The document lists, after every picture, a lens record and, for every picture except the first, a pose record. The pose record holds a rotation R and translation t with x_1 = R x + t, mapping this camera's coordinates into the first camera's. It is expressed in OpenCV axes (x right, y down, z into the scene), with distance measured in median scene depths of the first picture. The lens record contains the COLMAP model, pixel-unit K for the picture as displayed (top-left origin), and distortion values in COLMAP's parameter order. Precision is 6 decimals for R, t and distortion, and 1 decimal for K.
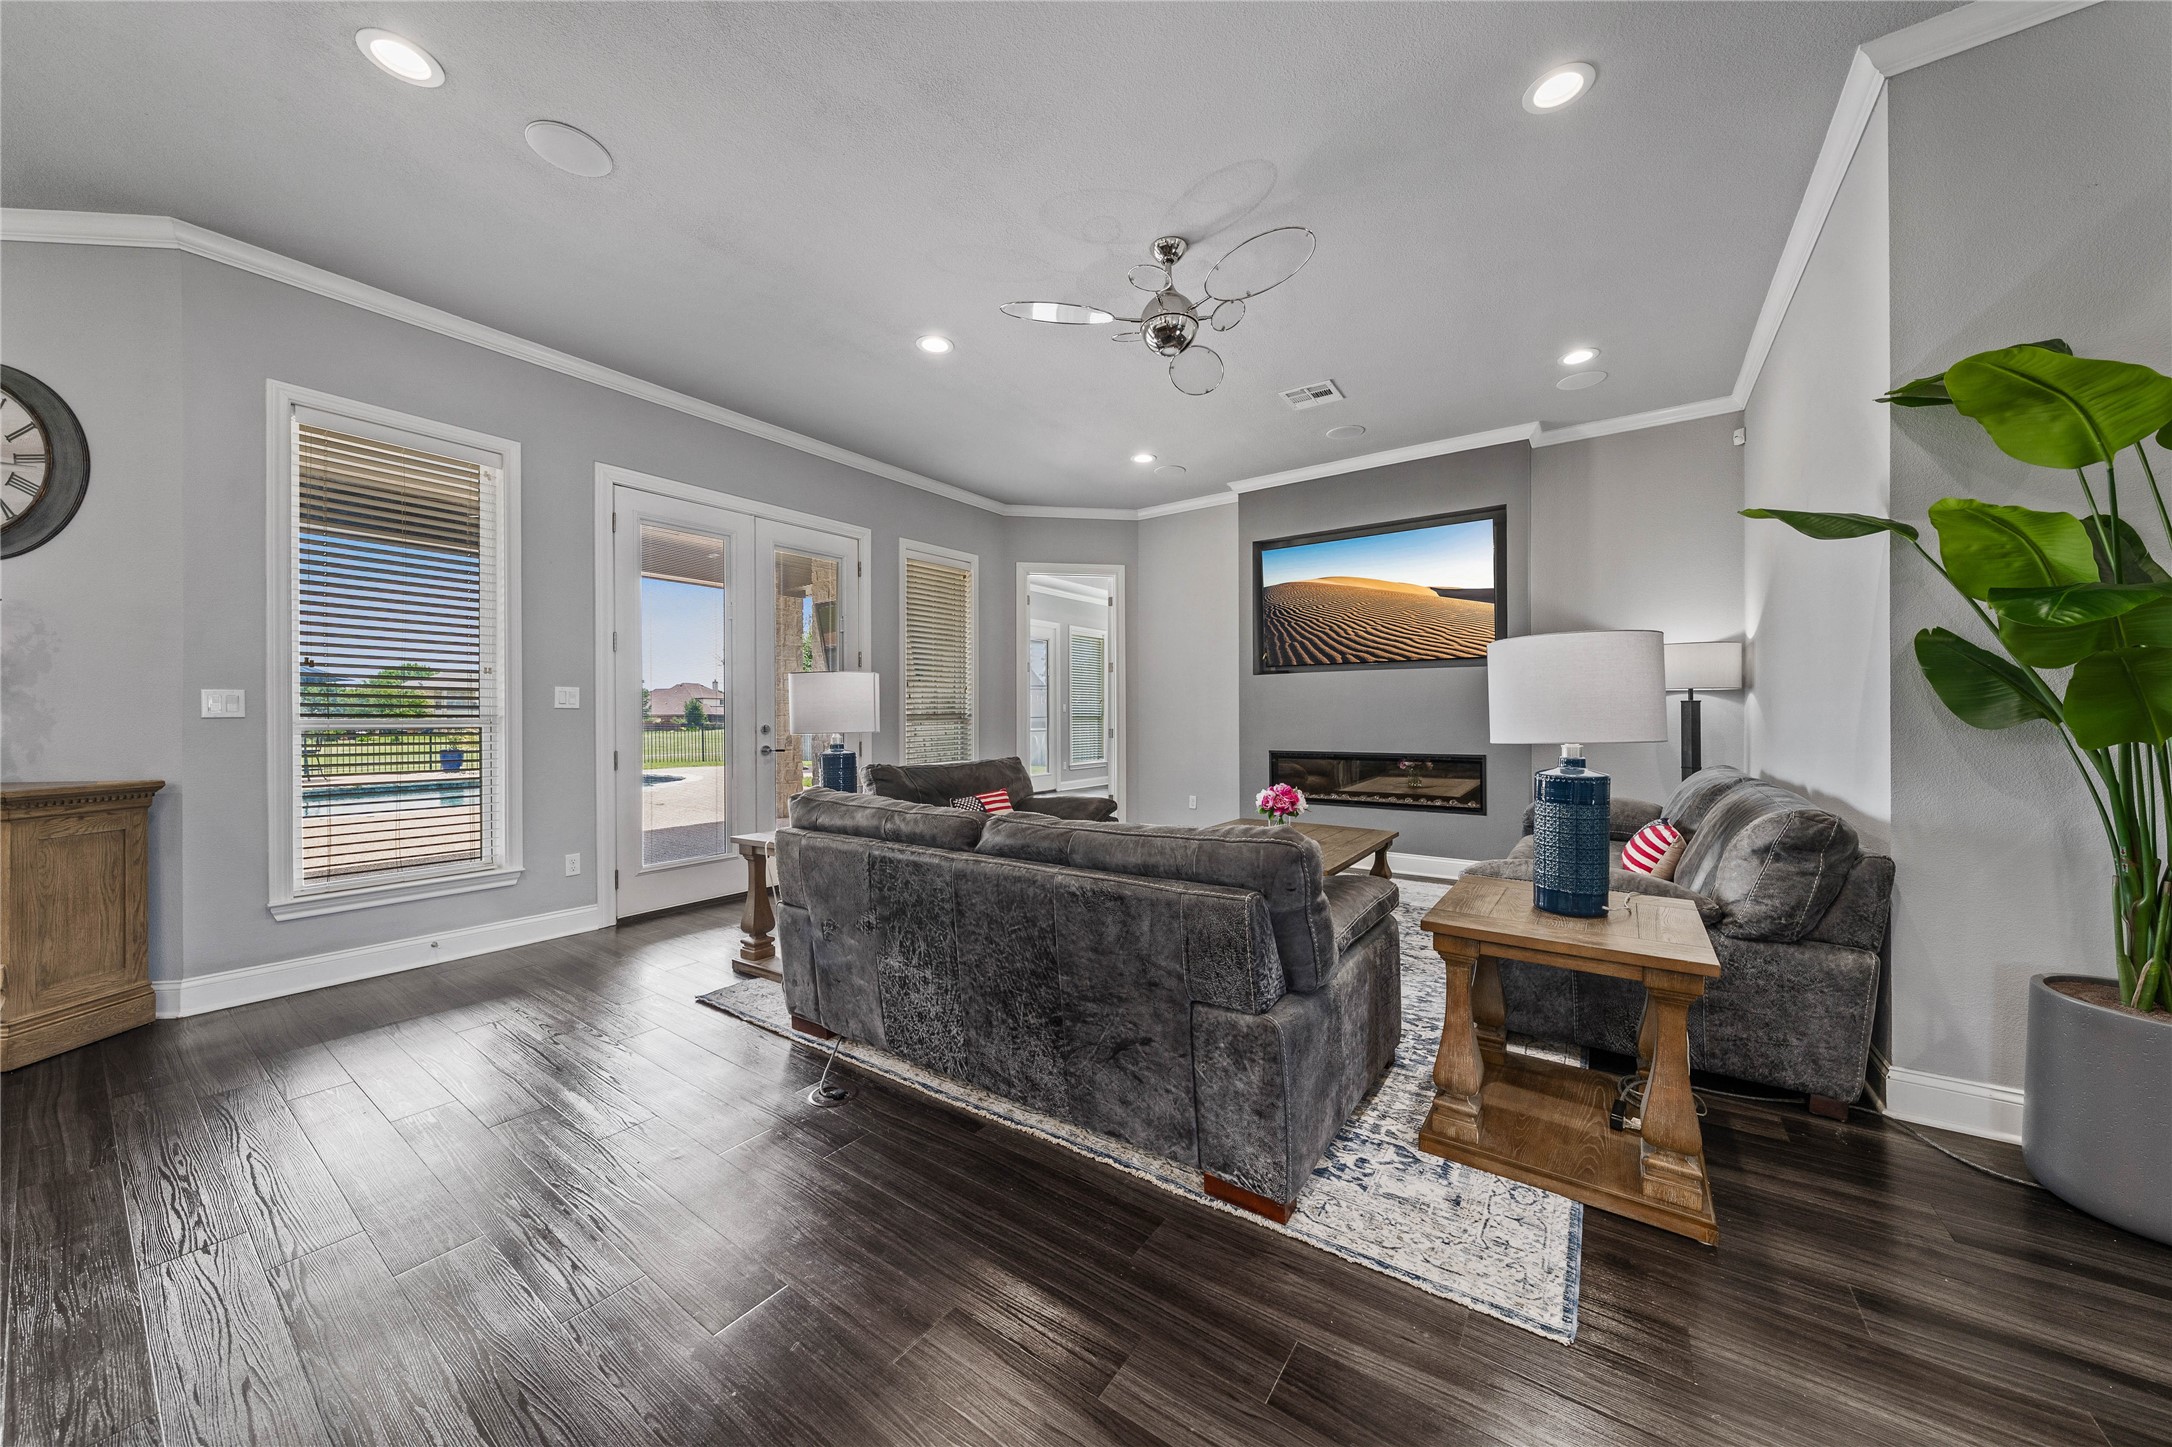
lens RADIAL K [[746.8, 0, 1094.9], [0, 746.8, 713.1], [0, 0, 1]] dist [-0.003282, 0.000275]
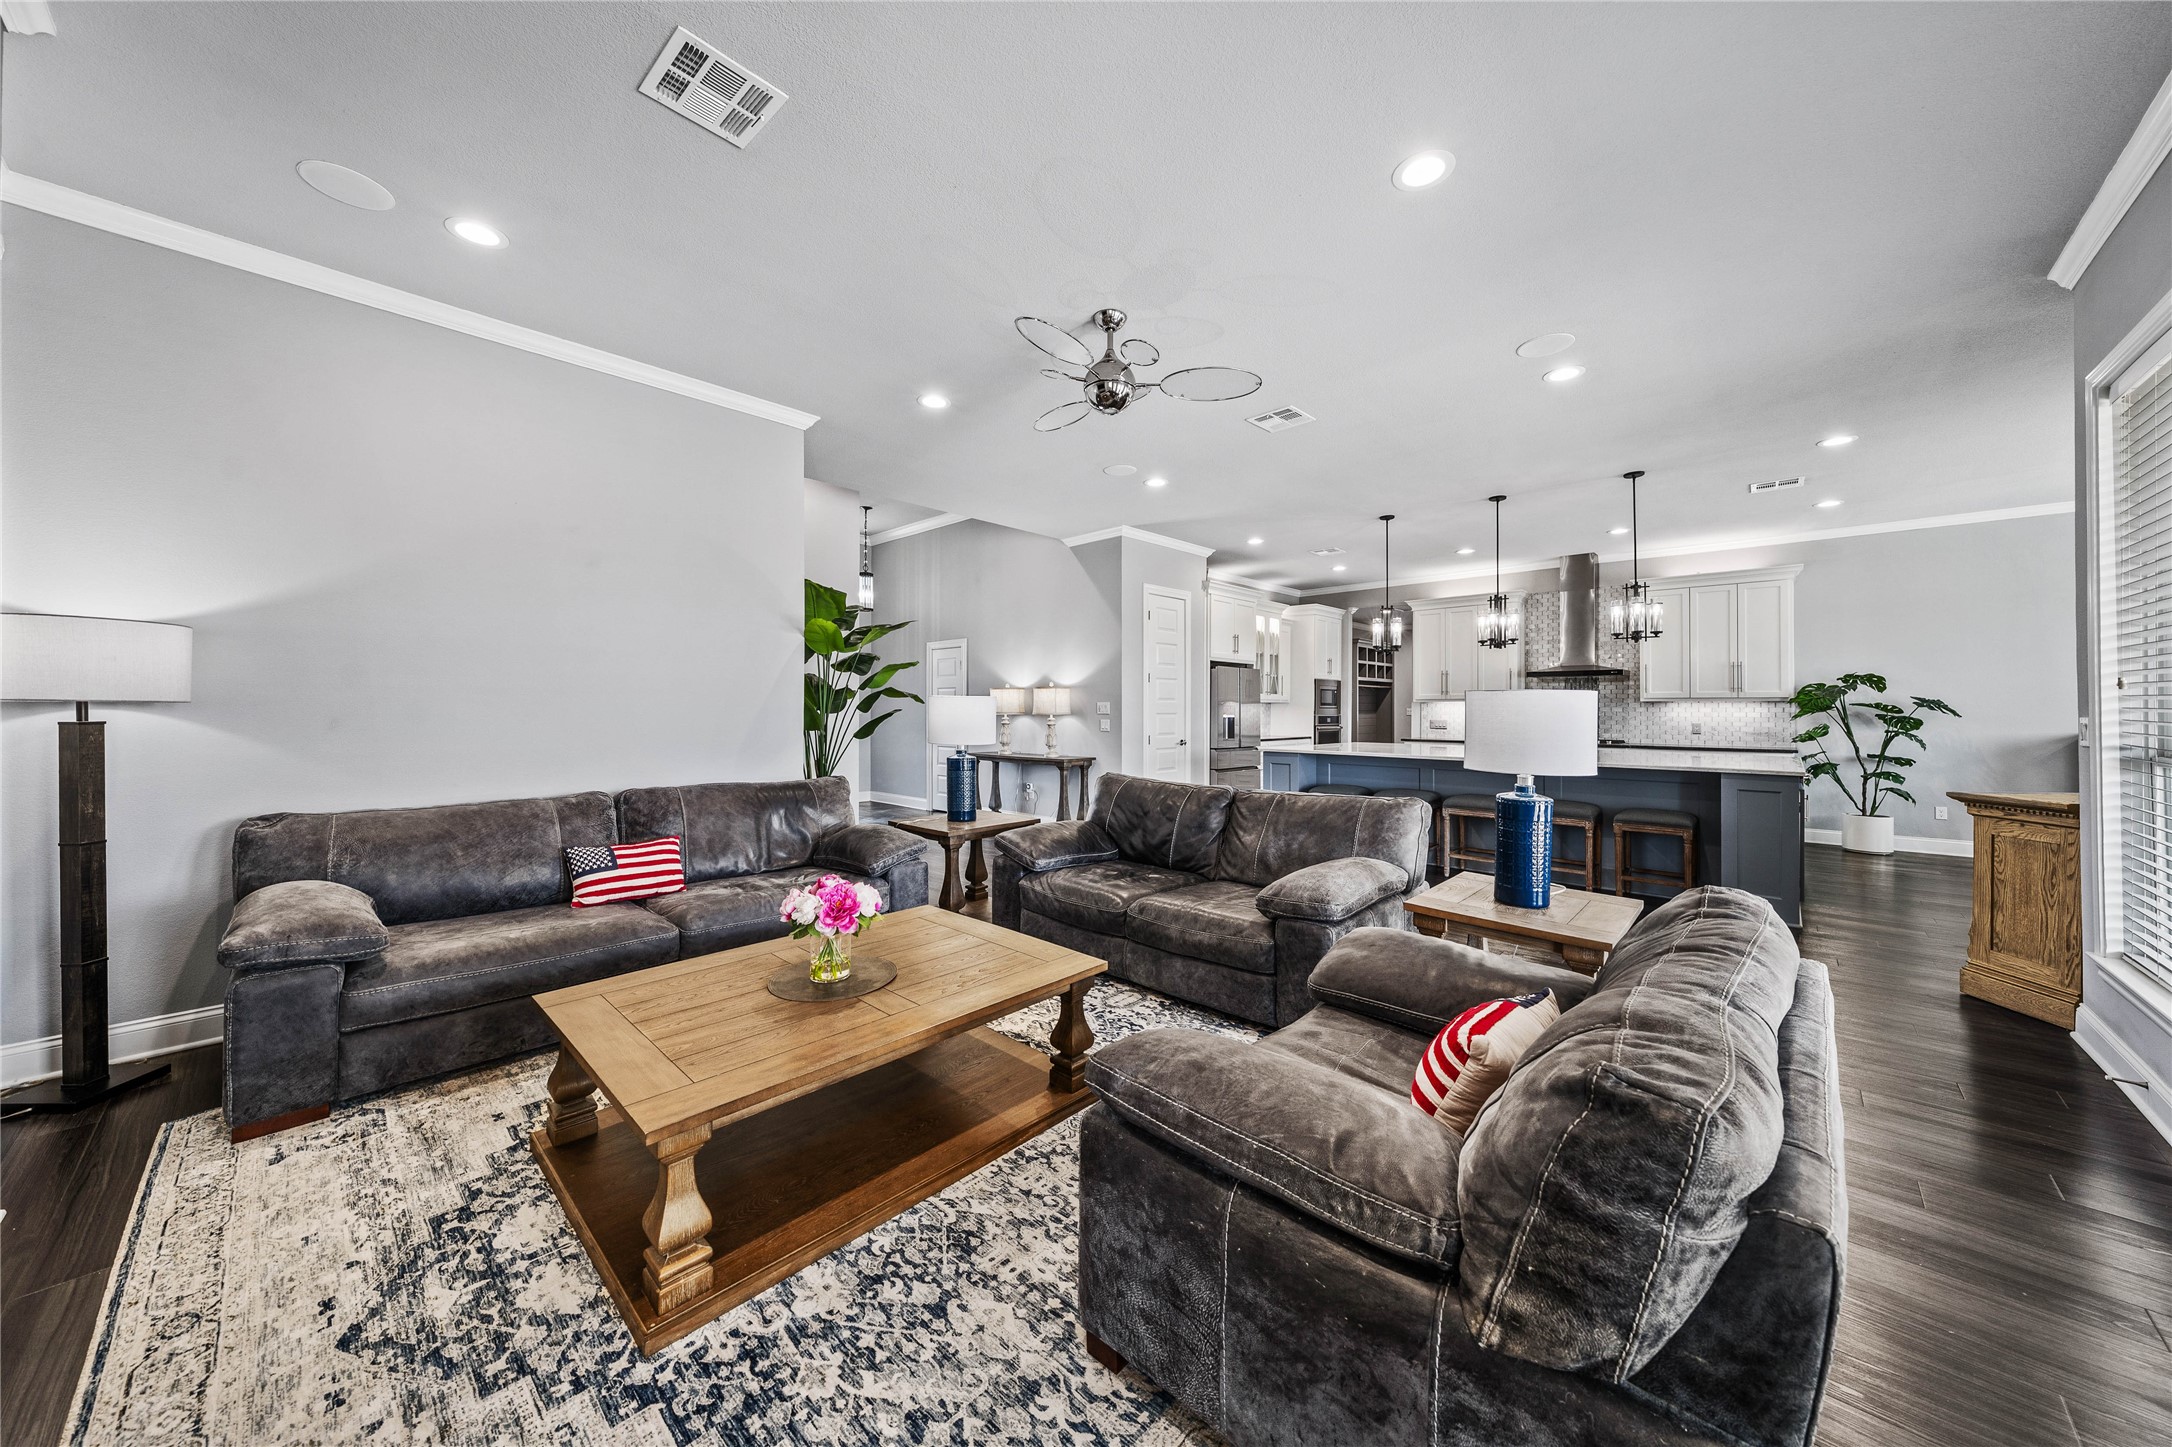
lens RADIAL K [[744.4, 0, 1089.7], [0, 744.4, 708.0], [0, 0, 1]] dist [-0.000220, 0.000062]
pose [[-0.991058, -0.007498, 0.133223, 0.003970], [-0.006956, 0.999966, 0.004534, -0.043468], [-0.133253, 0.003566, -0.991076, 1.820281]]
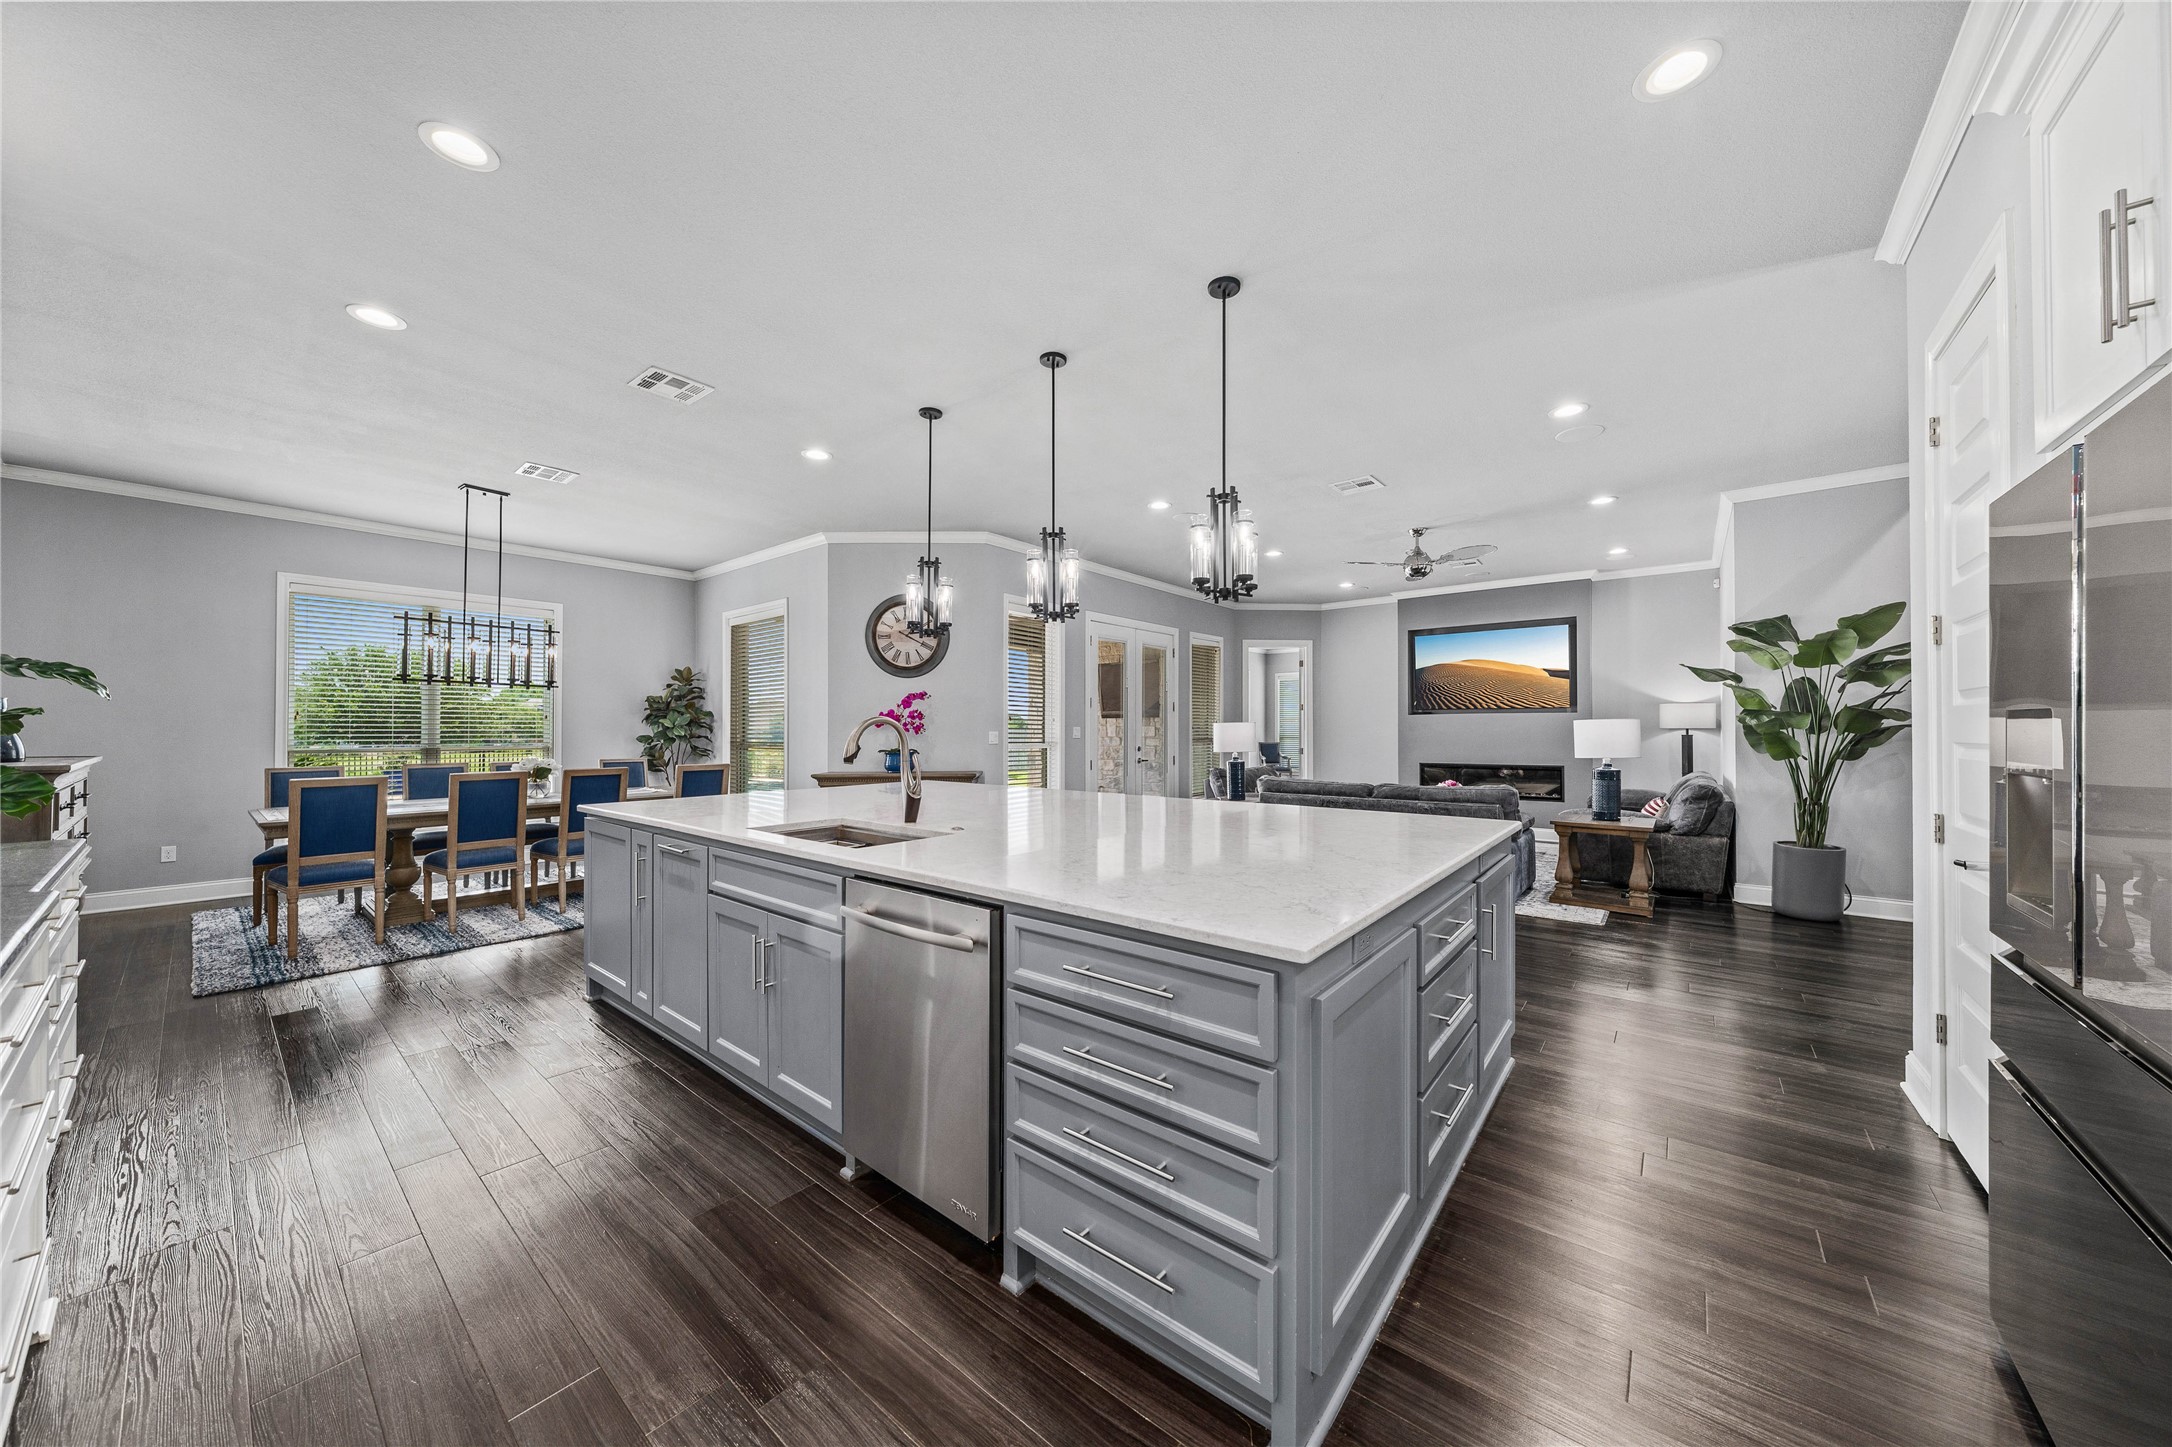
lens RADIAL K [[740.3, 0, 1086.0], [0, 740.3, 723.5], [0, 0, 1]] dist [-0.000541, -0.000028]
pose [[0.997400, 0.001286, -0.072054, -0.603818], [-0.001650, 0.999986, -0.005004, -0.039338], [0.072047, 0.005110, 0.997388, -1.043193]]
